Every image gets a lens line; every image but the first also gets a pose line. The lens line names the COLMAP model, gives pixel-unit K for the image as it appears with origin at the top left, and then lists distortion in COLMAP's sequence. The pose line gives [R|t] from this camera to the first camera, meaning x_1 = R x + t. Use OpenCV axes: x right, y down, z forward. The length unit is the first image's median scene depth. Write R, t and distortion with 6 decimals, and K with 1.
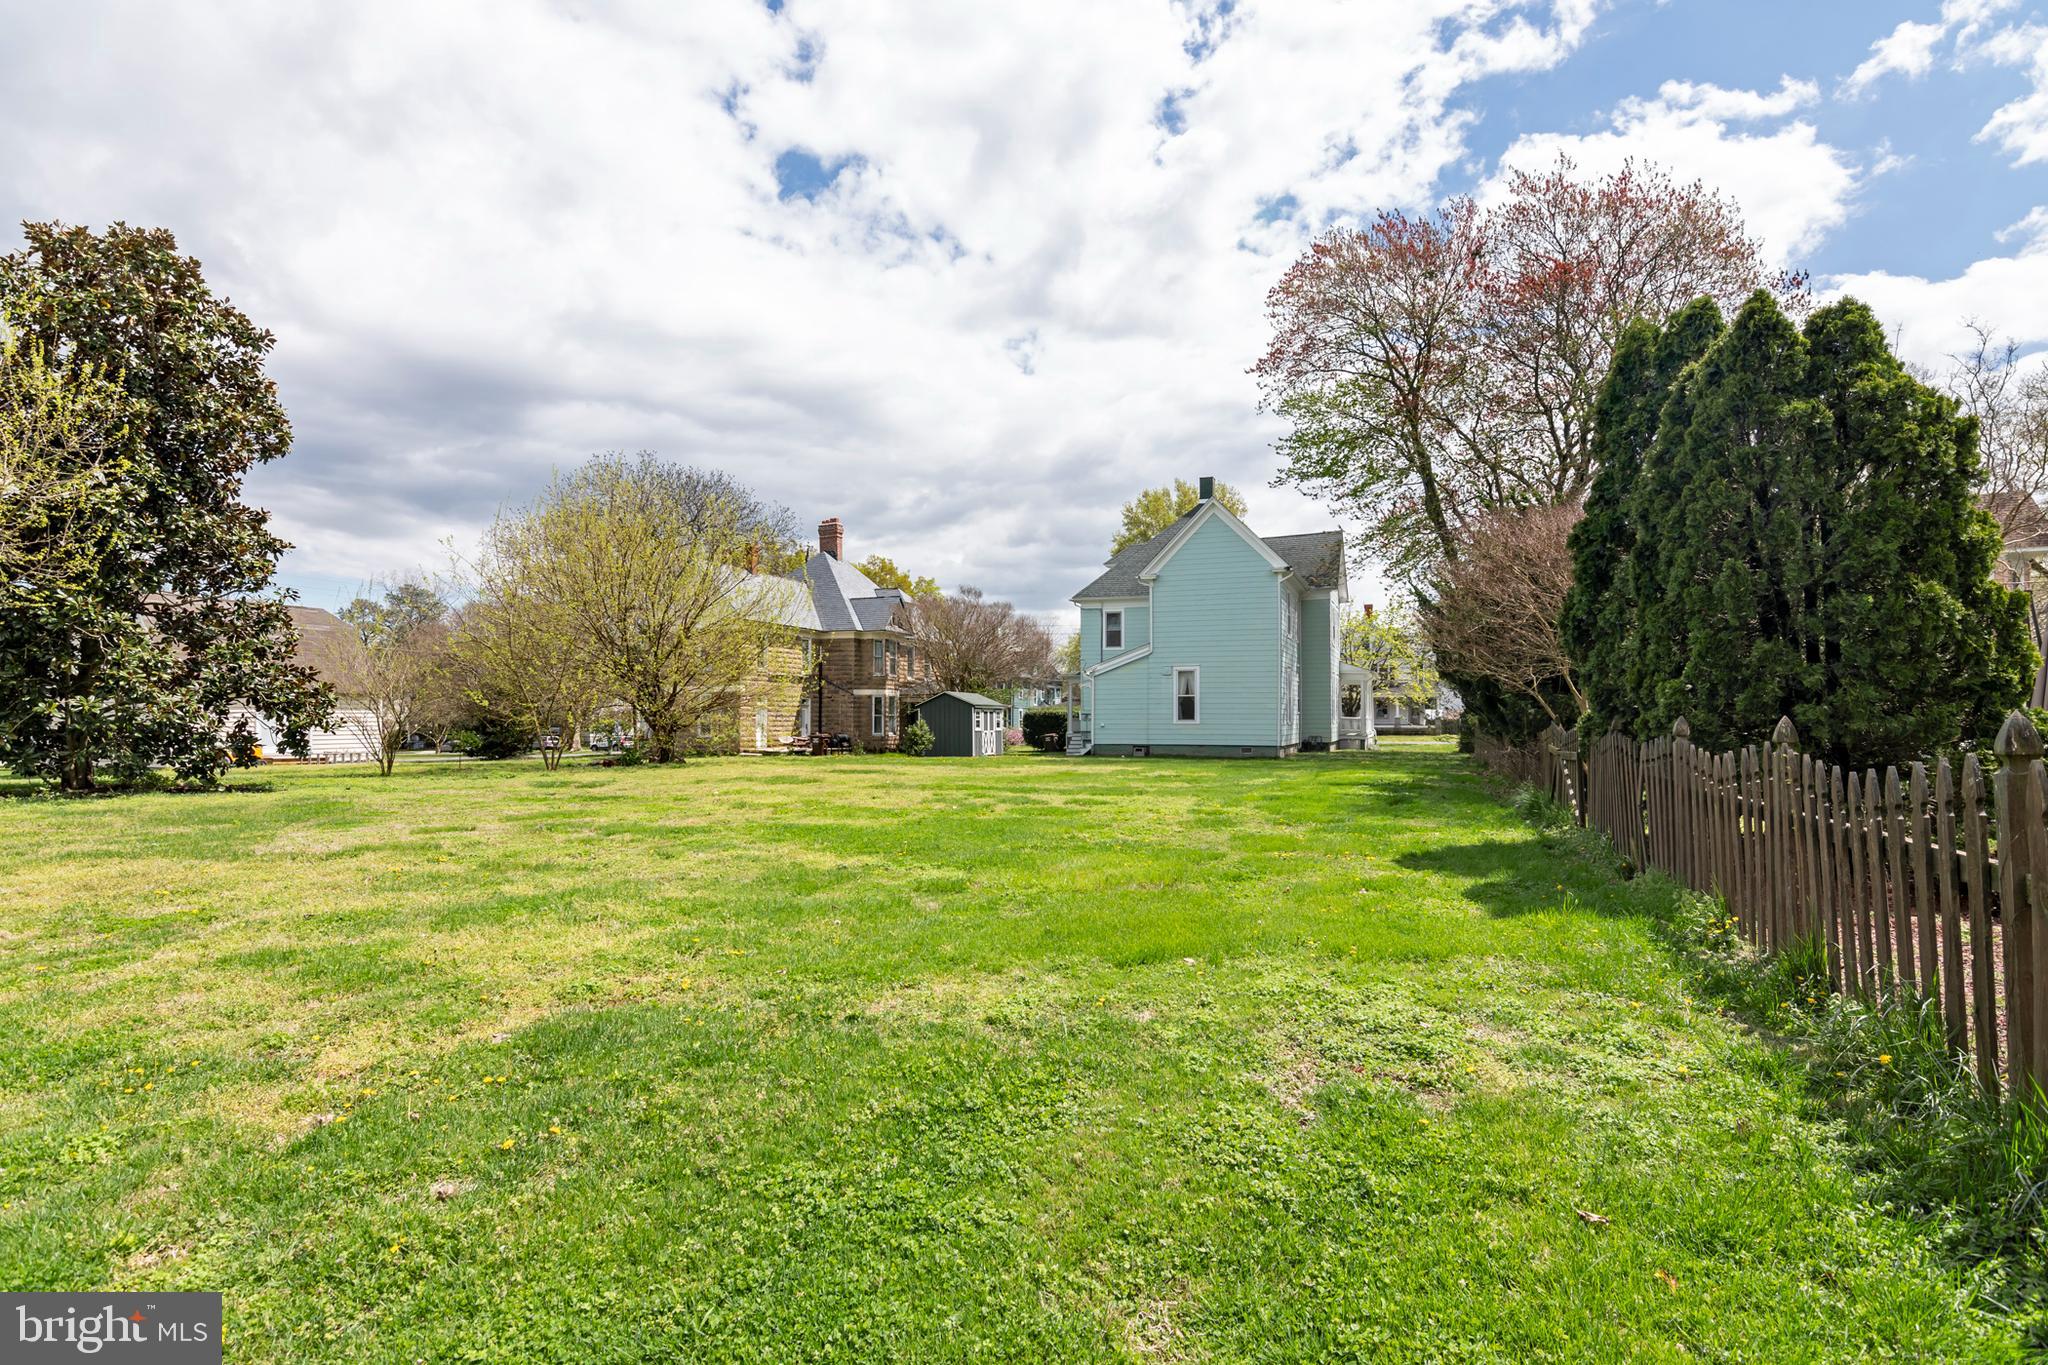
lens RADIAL K [[993.6, 0, 1020.5], [0, 993.6, 673.8], [0, 0, 1]] dist [-0.000610, -0.000496]
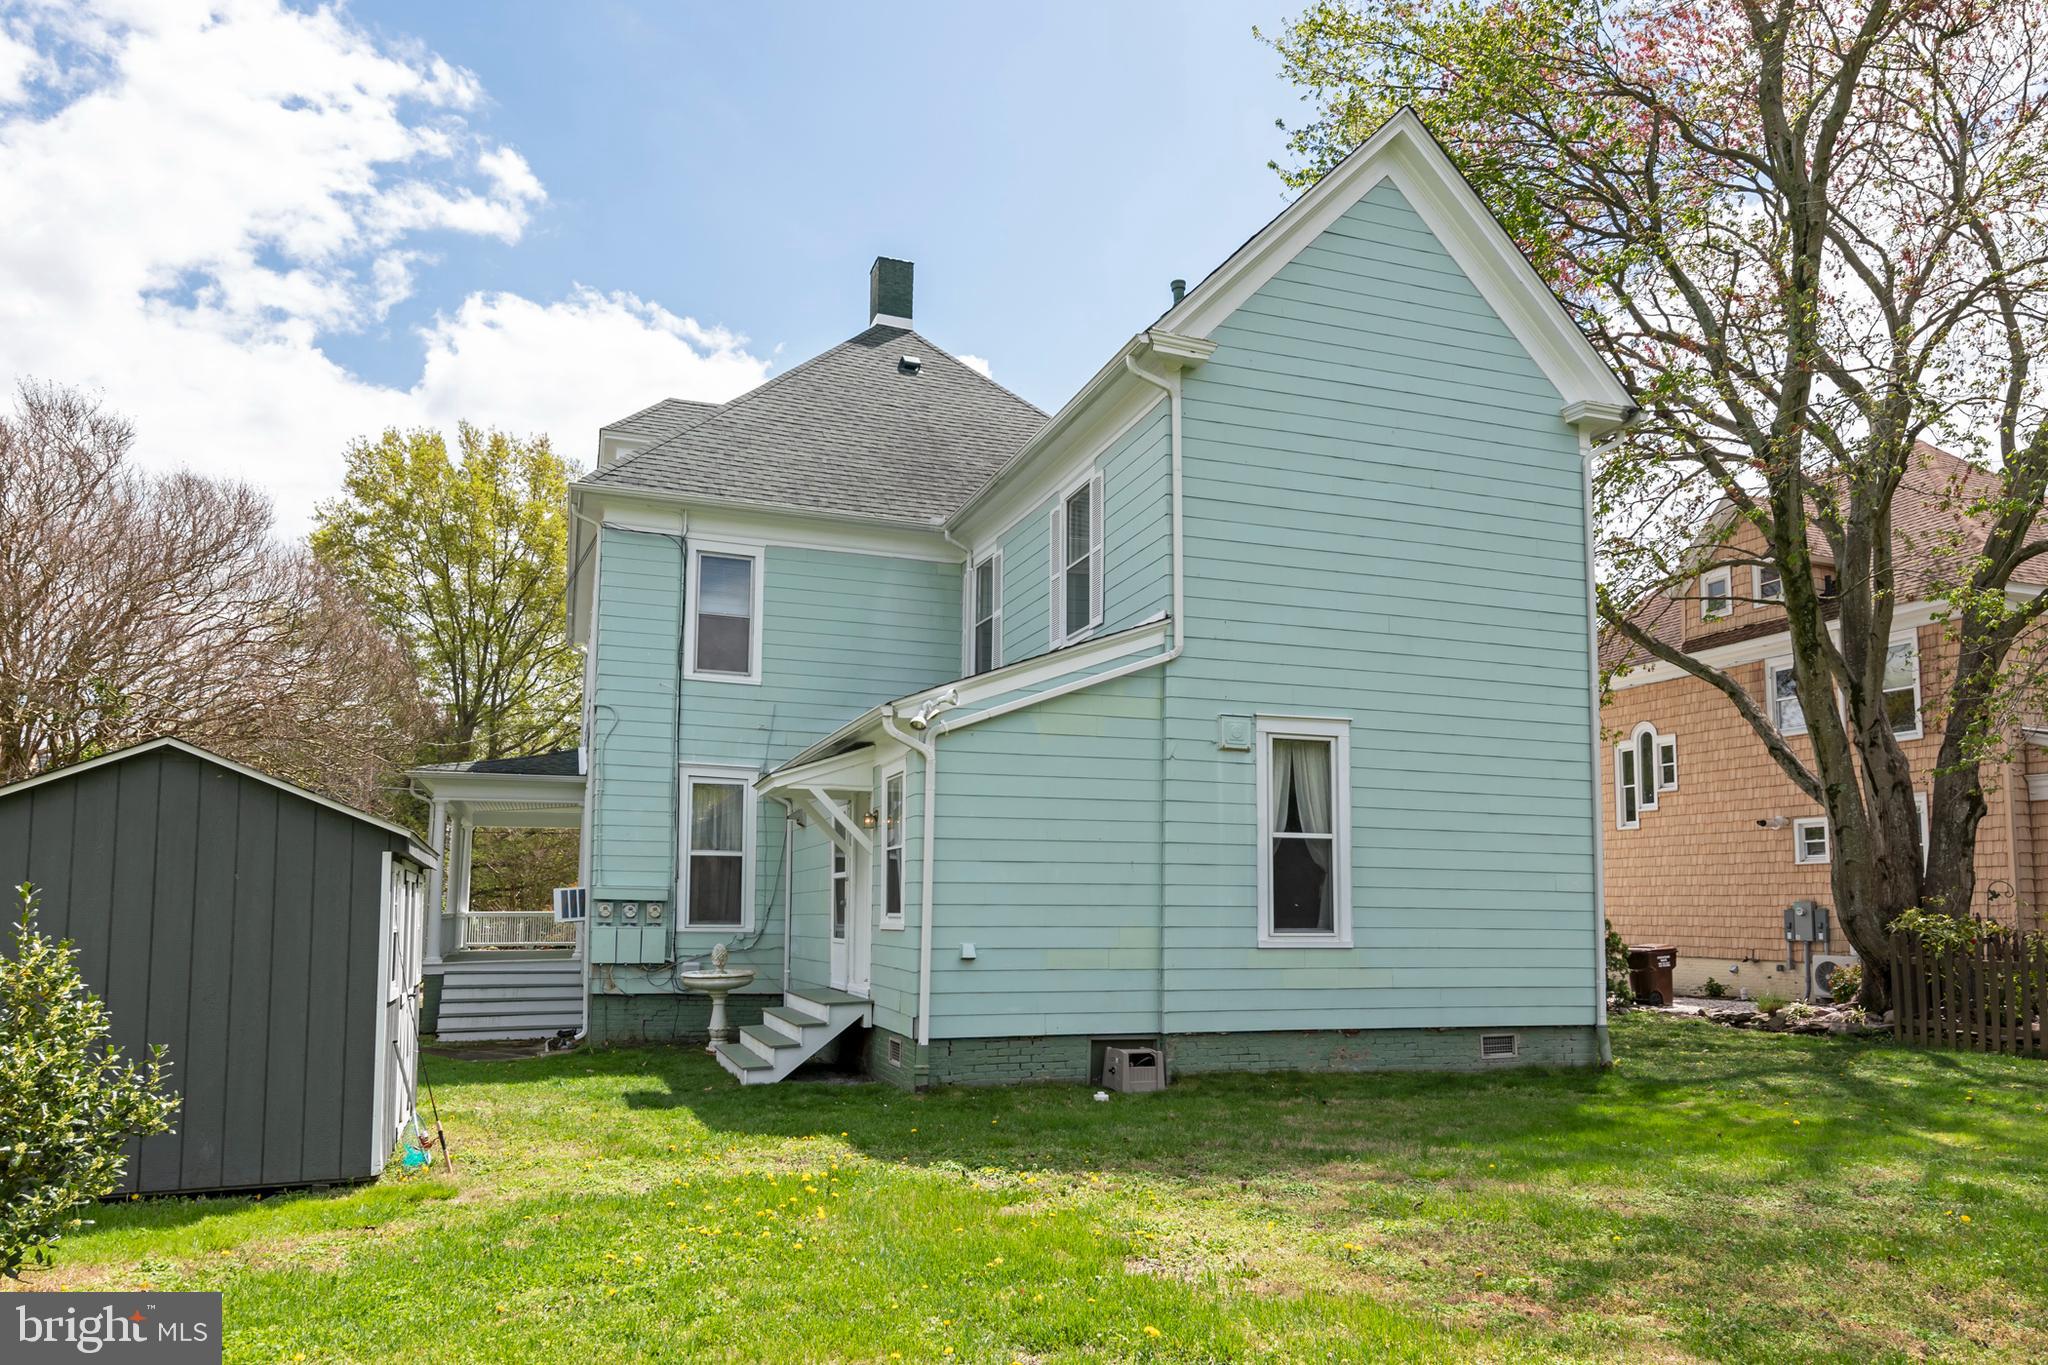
lens RADIAL K [[1315.4, 0, 1012.4], [0, 1315.4, 802.1], [0, 0, 1]] dist [-0.002347, 0.000206]
pose [[0.756301, 0.061878, 0.651291, -0.090700], [-0.037499, 0.997980, -0.051272, 0.027427], [-0.653148, 0.014355, 0.757094, 0.655952]]
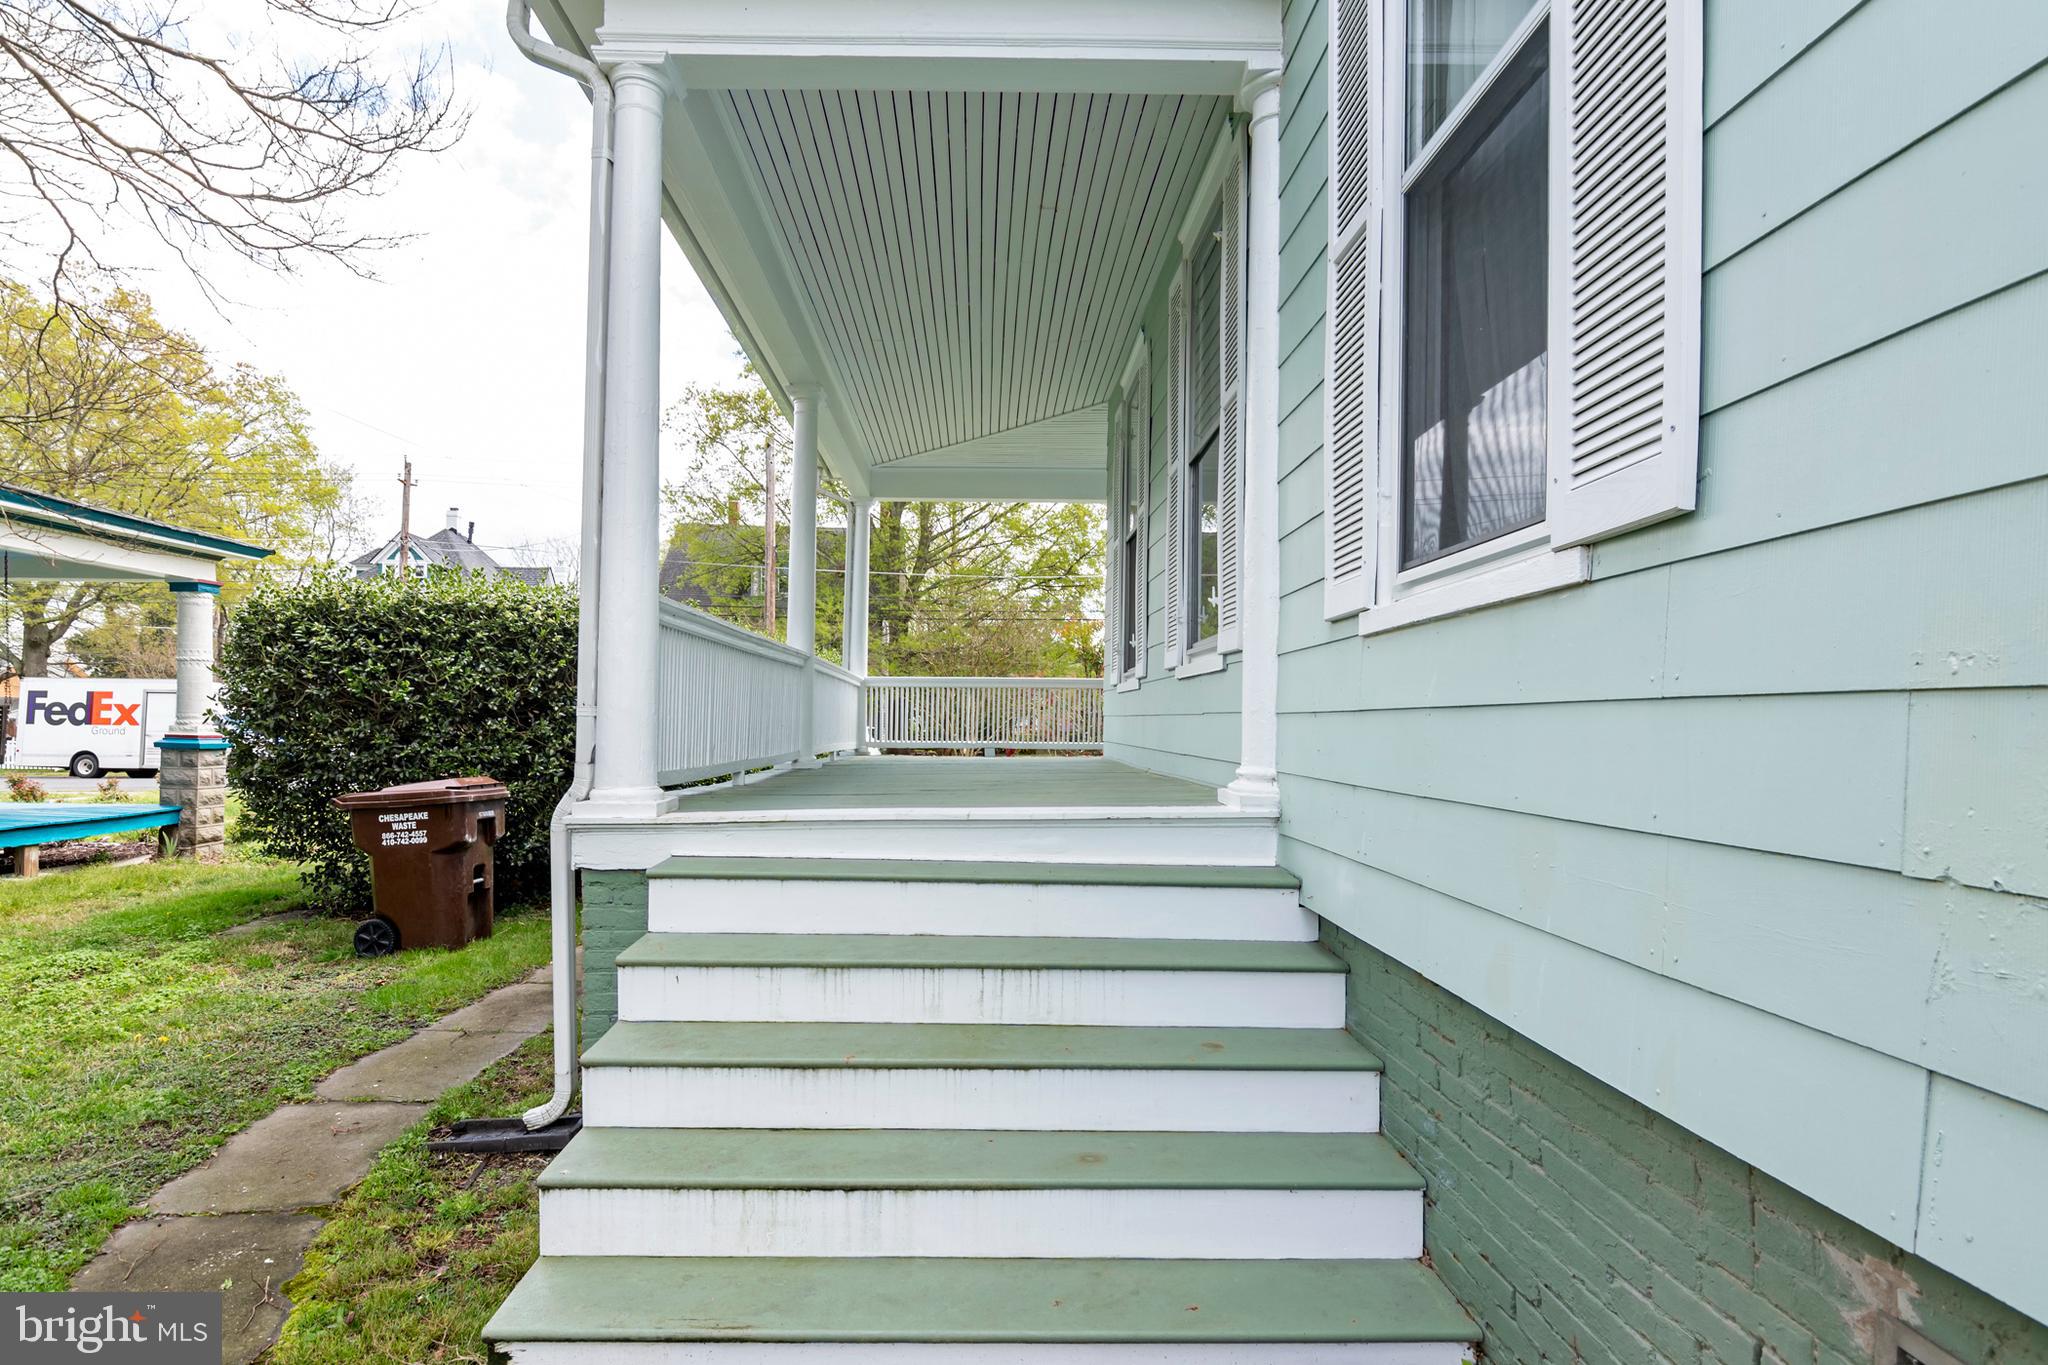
lens RADIAL K [[1043.3, 0, 991.0], [0, 1043.3, 720.8], [0, 0, 1]] dist [-0.000186, -0.000115]
pose [[0.923683, 0.019596, 0.382656, 0.051858], [-0.036331, 0.998671, 0.036555, 0.056092], [-0.381431, -0.047667, 0.923167, 1.047008]]
